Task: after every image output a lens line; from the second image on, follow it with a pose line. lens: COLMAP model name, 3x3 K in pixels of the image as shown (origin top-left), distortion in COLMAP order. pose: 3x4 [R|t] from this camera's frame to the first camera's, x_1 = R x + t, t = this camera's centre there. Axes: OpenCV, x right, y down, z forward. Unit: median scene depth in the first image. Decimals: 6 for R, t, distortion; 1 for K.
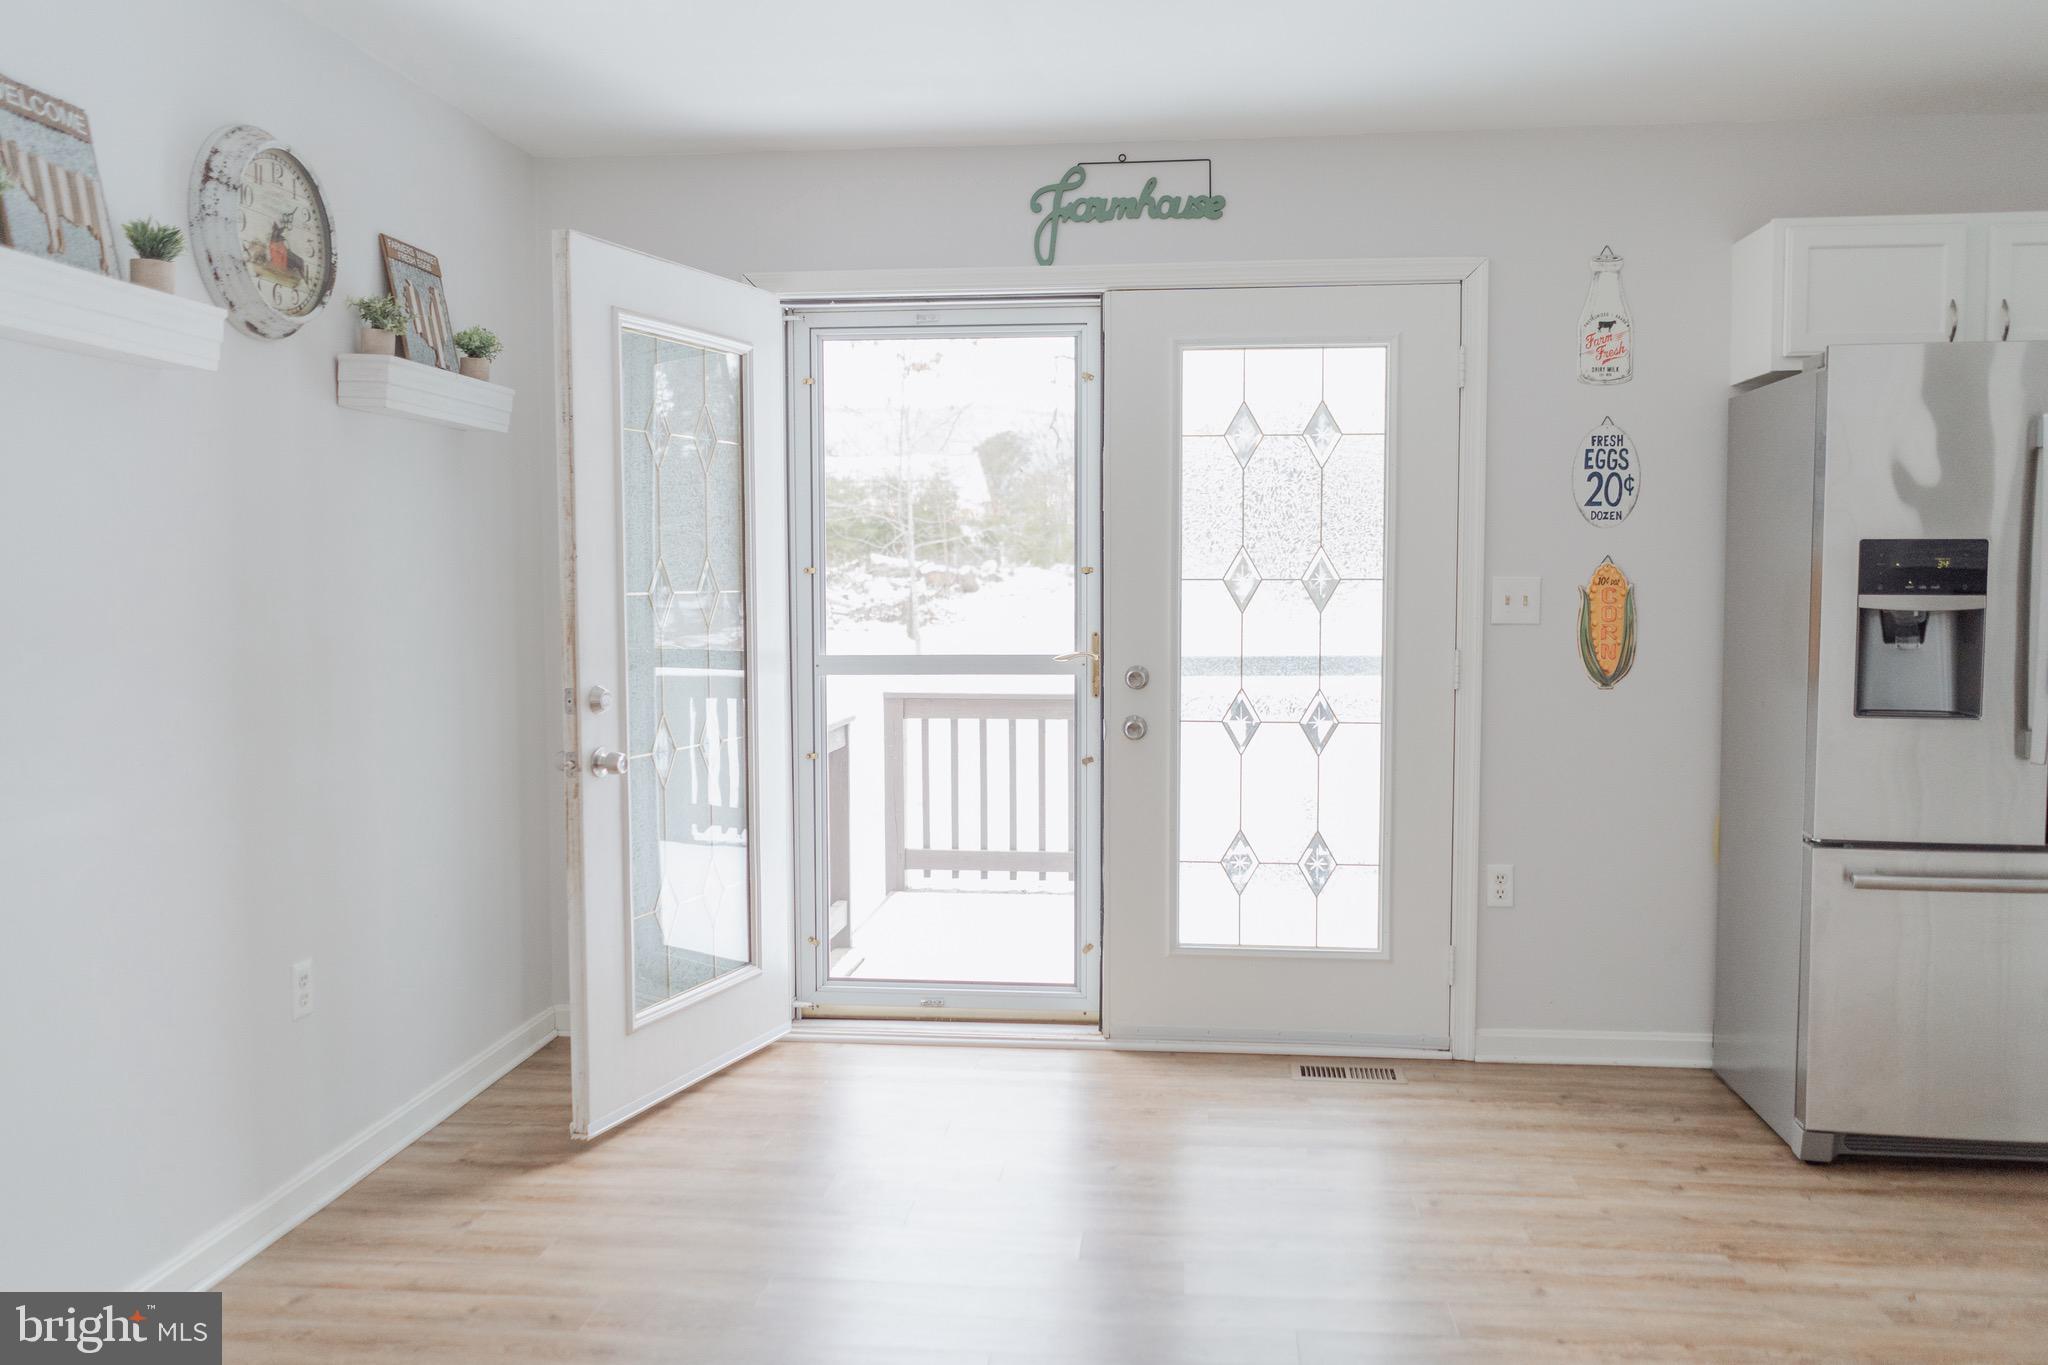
lens RADIAL K [[1587.5, 0, 1029.0], [0, 1587.5, 677.9], [0, 0, 1]] dist [-0.008707, -0.007358]
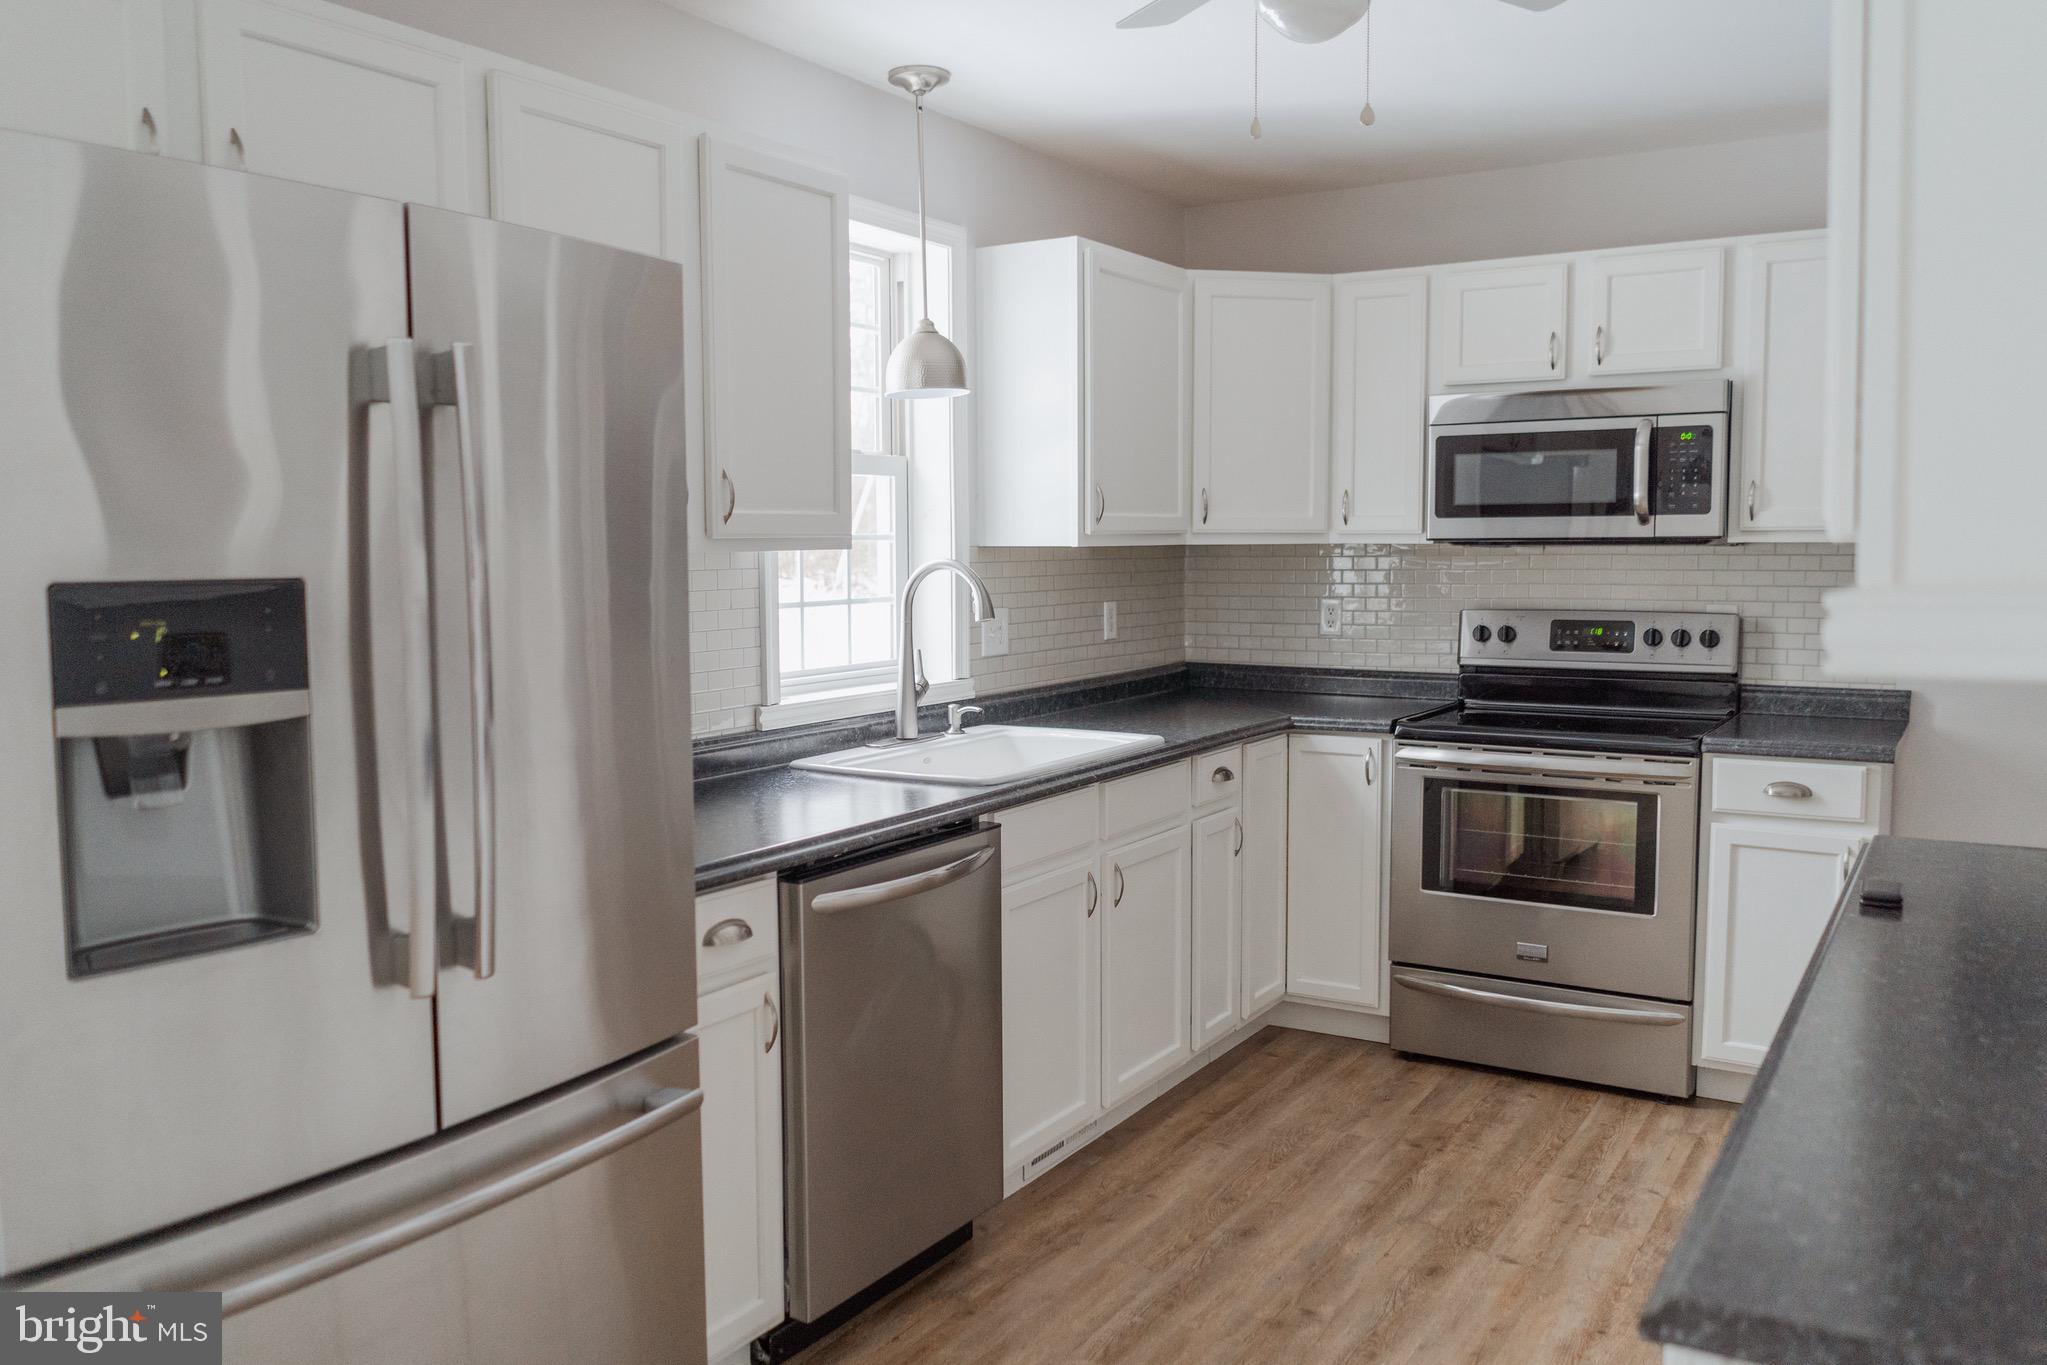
lens RADIAL K [[1603.4, 0, 1023.5], [0, 1603.4, 678.7], [0, 0, 1]] dist [-0.018394, 0.001880]
pose [[0.434904, -0.077680, 0.897120, 0.199821], [0.057743, 0.996628, 0.058304, -0.058052], [-0.898623, 0.026446, 0.437923, 0.460446]]
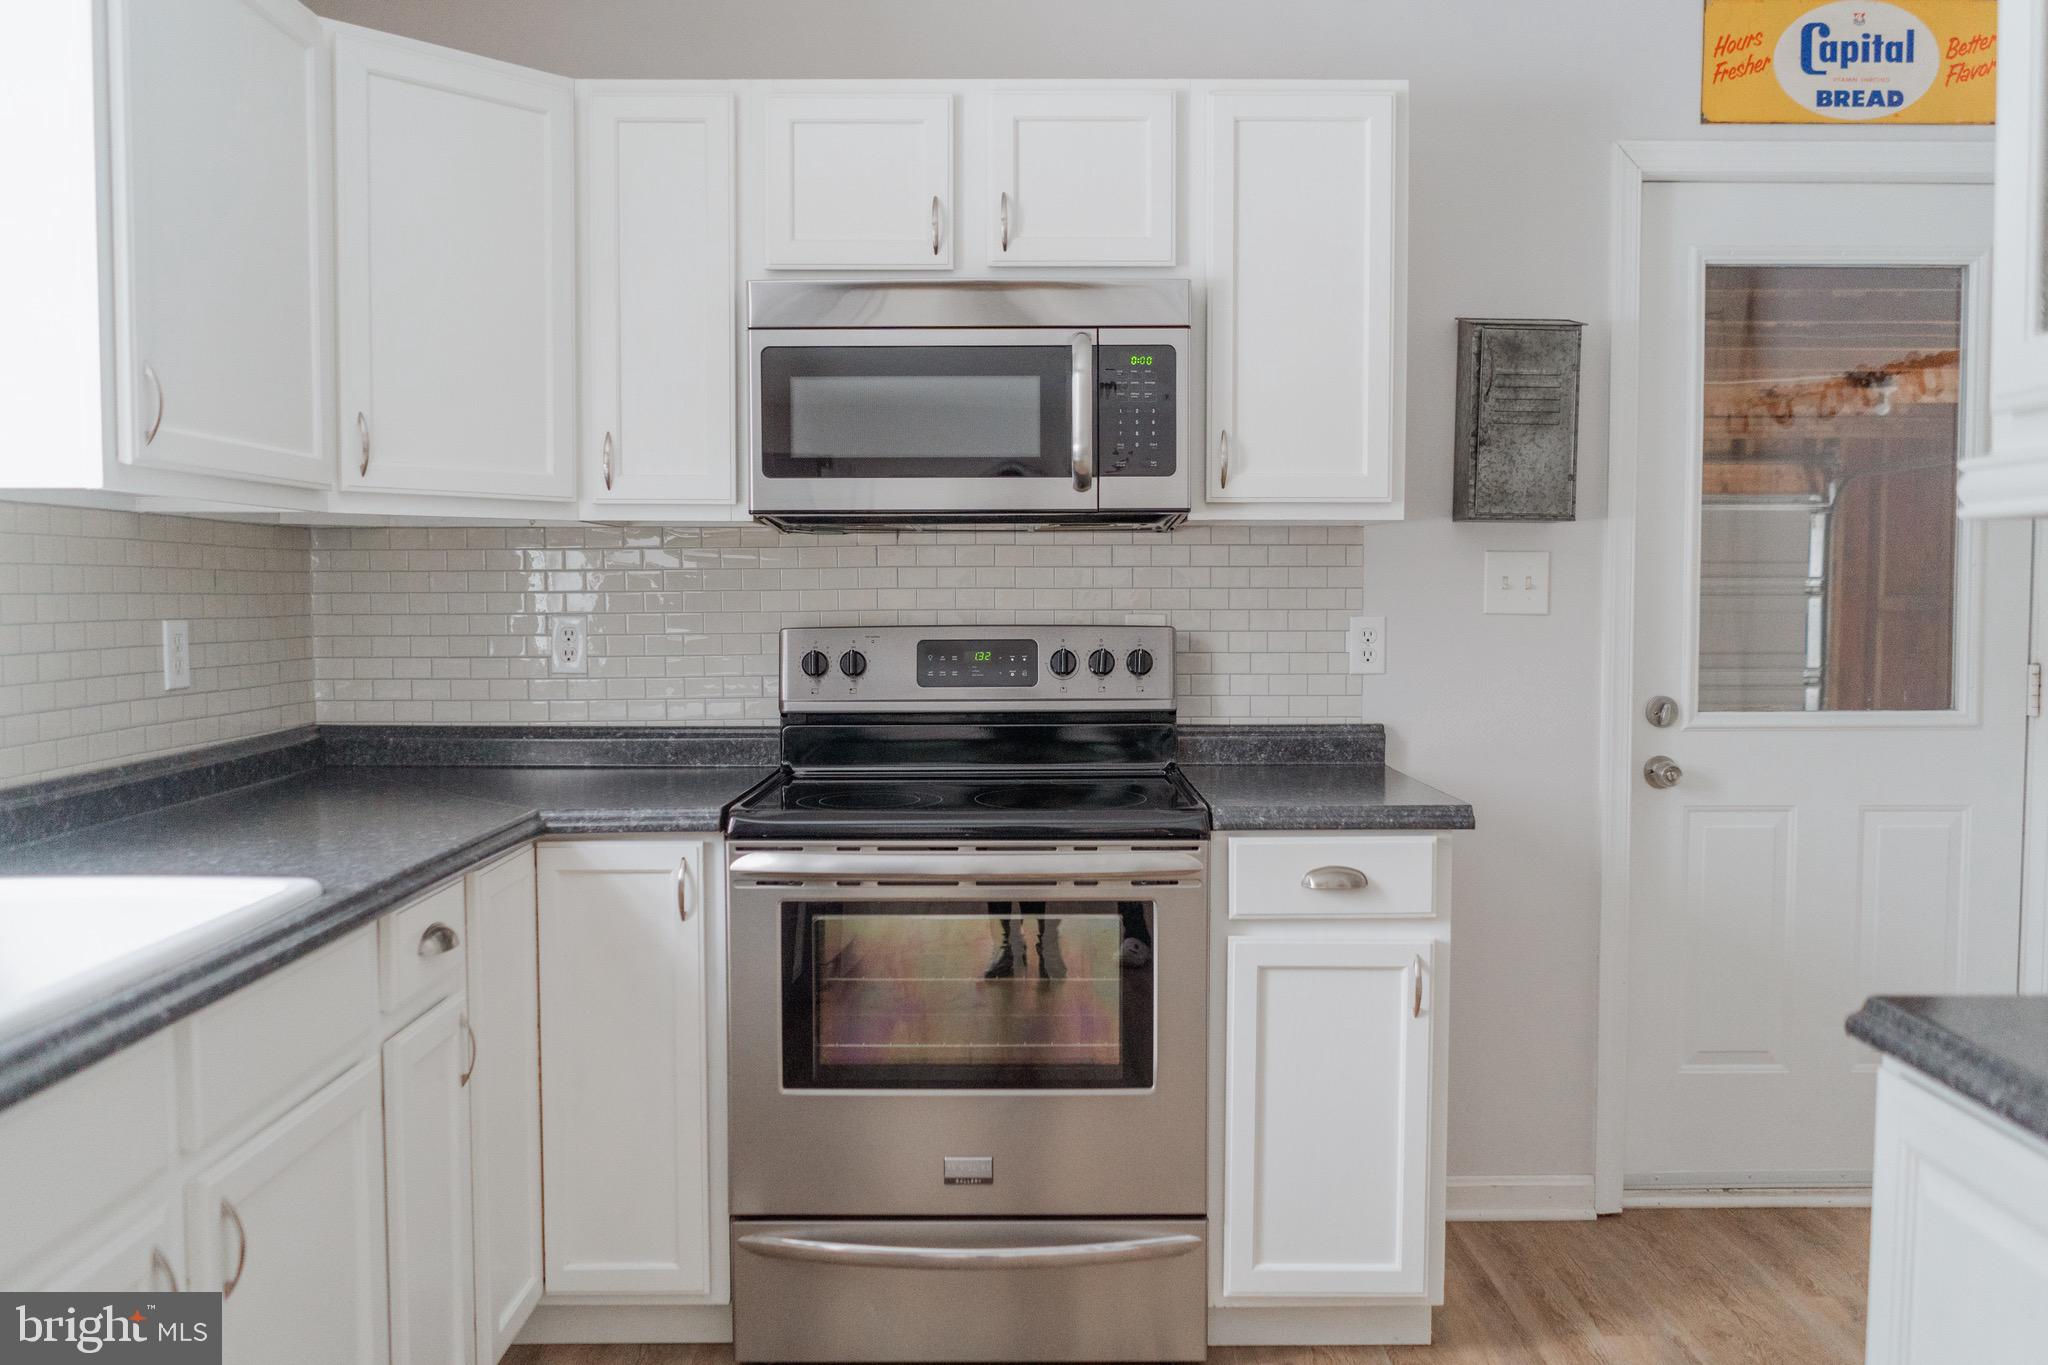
lens RADIAL K [[1587.5, 0, 1029.0], [0, 1587.5, 677.9], [0, 0, 1]] dist [-0.008707, -0.007358]
pose [[-0.109153, -0.050245, 0.992754, 0.616455], [0.060282, 0.996549, 0.057065, -0.034704], [-0.992195, 0.066074, -0.105748, 0.644760]]
